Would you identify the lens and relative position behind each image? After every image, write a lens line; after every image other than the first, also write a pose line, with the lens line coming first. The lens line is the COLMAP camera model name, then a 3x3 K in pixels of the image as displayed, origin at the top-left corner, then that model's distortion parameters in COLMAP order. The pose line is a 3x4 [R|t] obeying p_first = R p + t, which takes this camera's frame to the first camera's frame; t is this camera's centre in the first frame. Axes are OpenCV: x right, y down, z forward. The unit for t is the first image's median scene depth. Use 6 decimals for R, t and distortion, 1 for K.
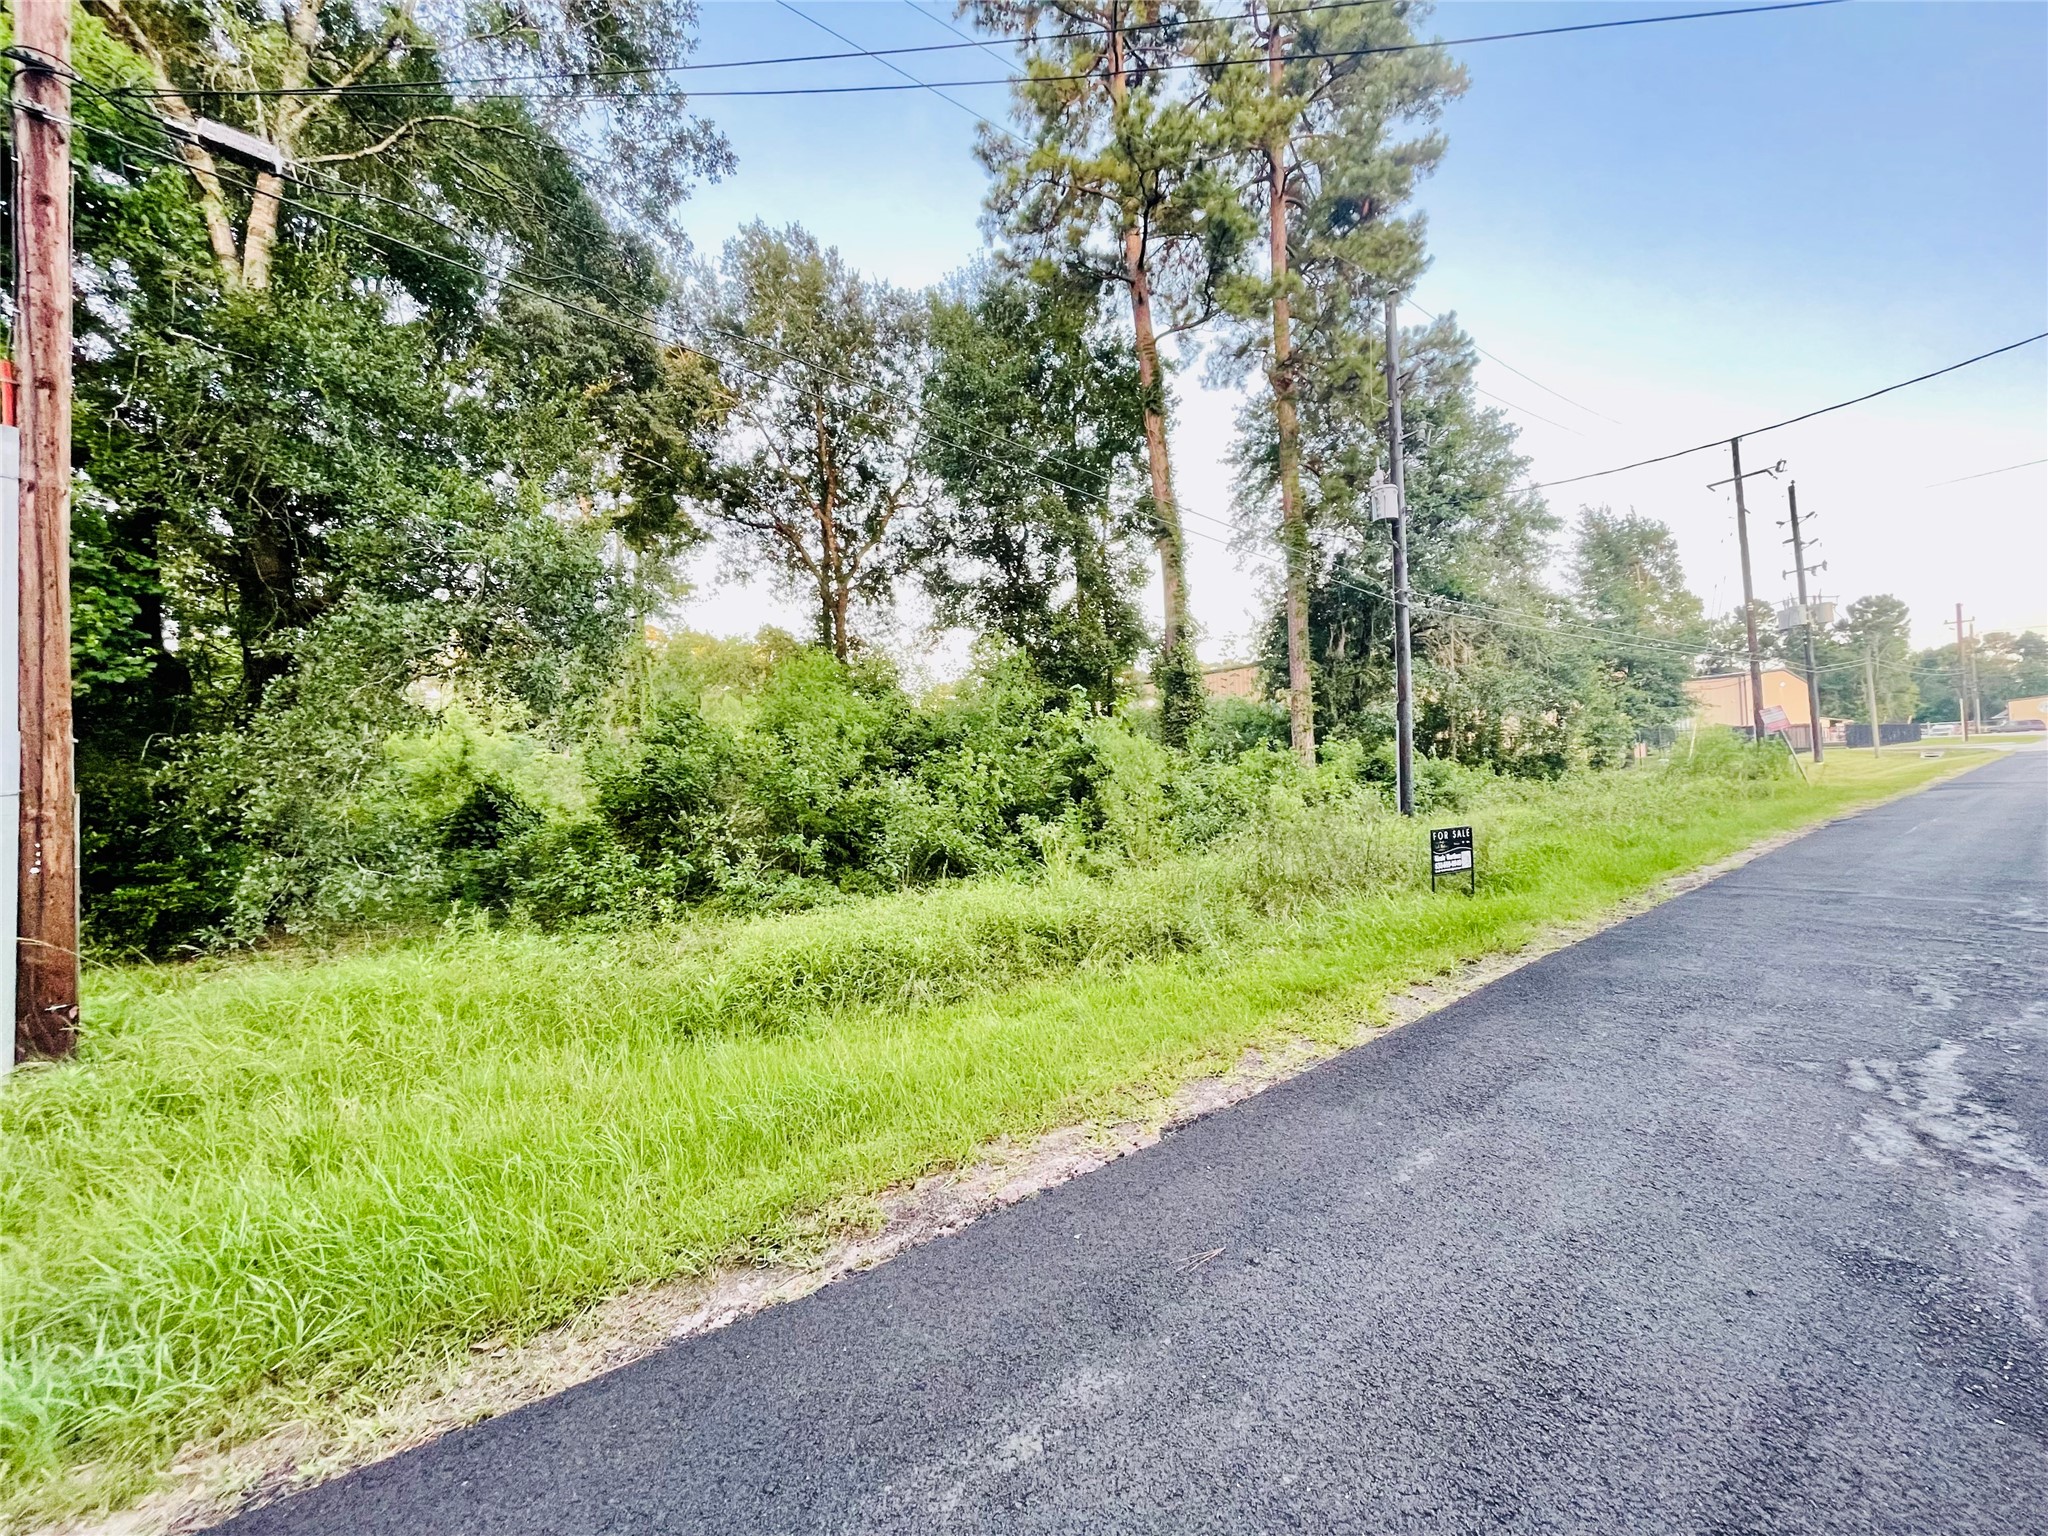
lens RADIAL K [[806.1, 0, 1026.4], [0, 806.1, 760.7], [0, 0, 1]] dist [0.000600, -0.002990]
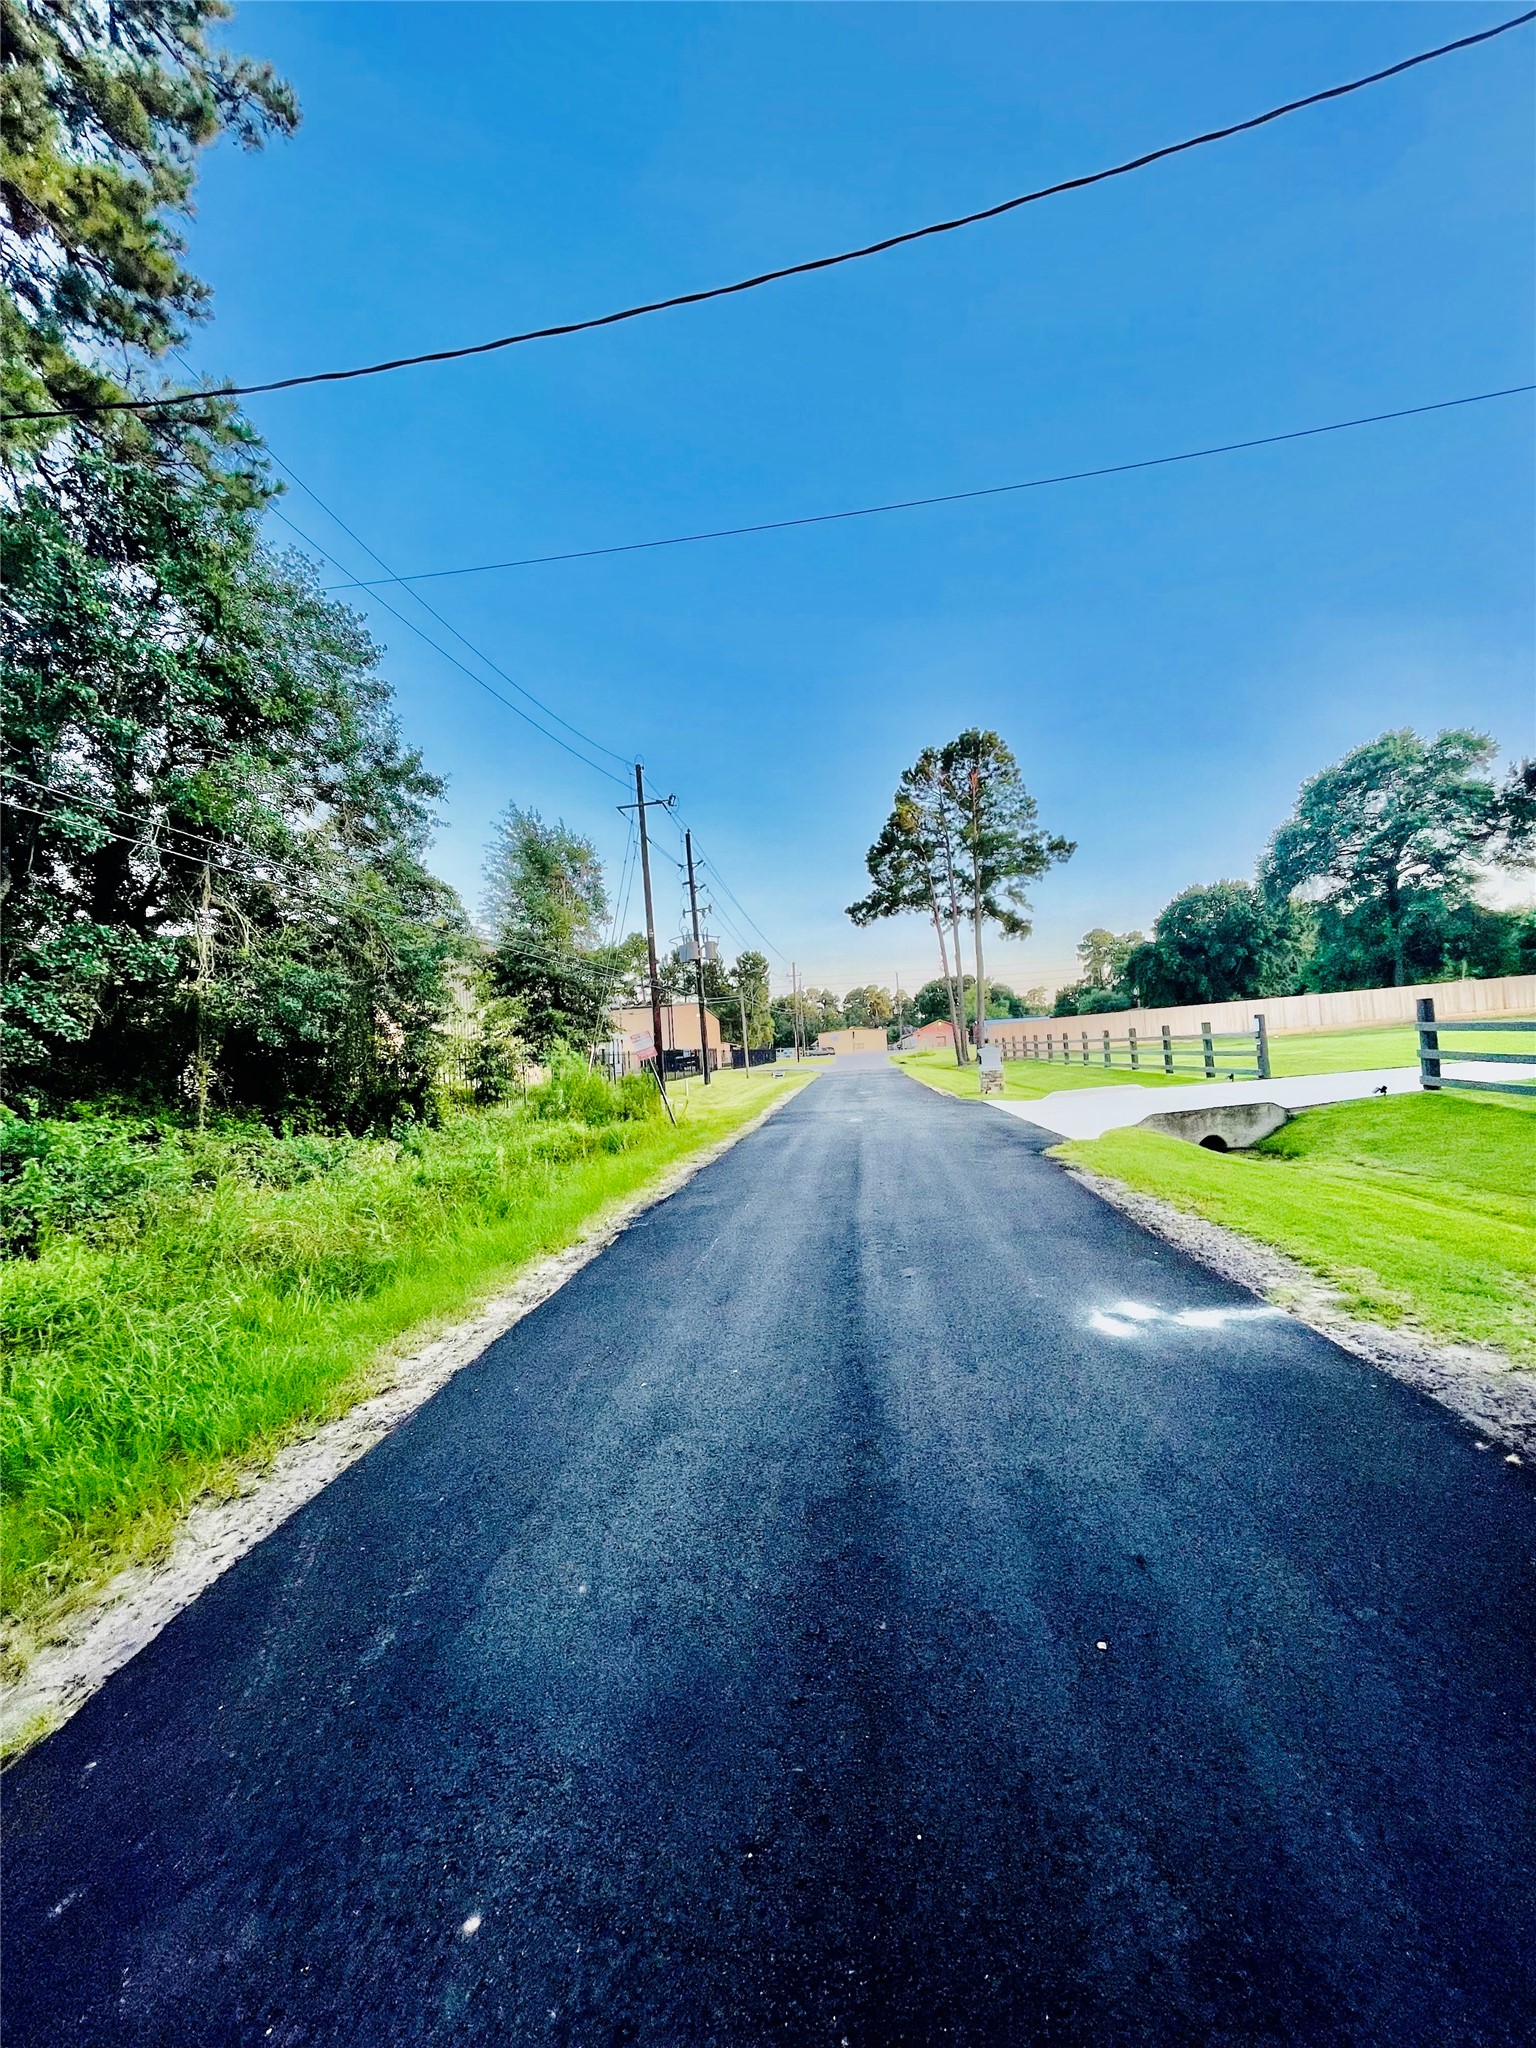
lens RADIAL K [[806.1, 0, 768.0], [0, 806.1, 1024.0], [0, 0, 1]] dist [0.000600, -0.002990]
pose [[0.679617, 0.035676, 0.732699, 0.114599], [0.013601, 0.998032, -0.061211, -0.005762], [-0.733441, 0.051565, 0.677794, 0.092922]]
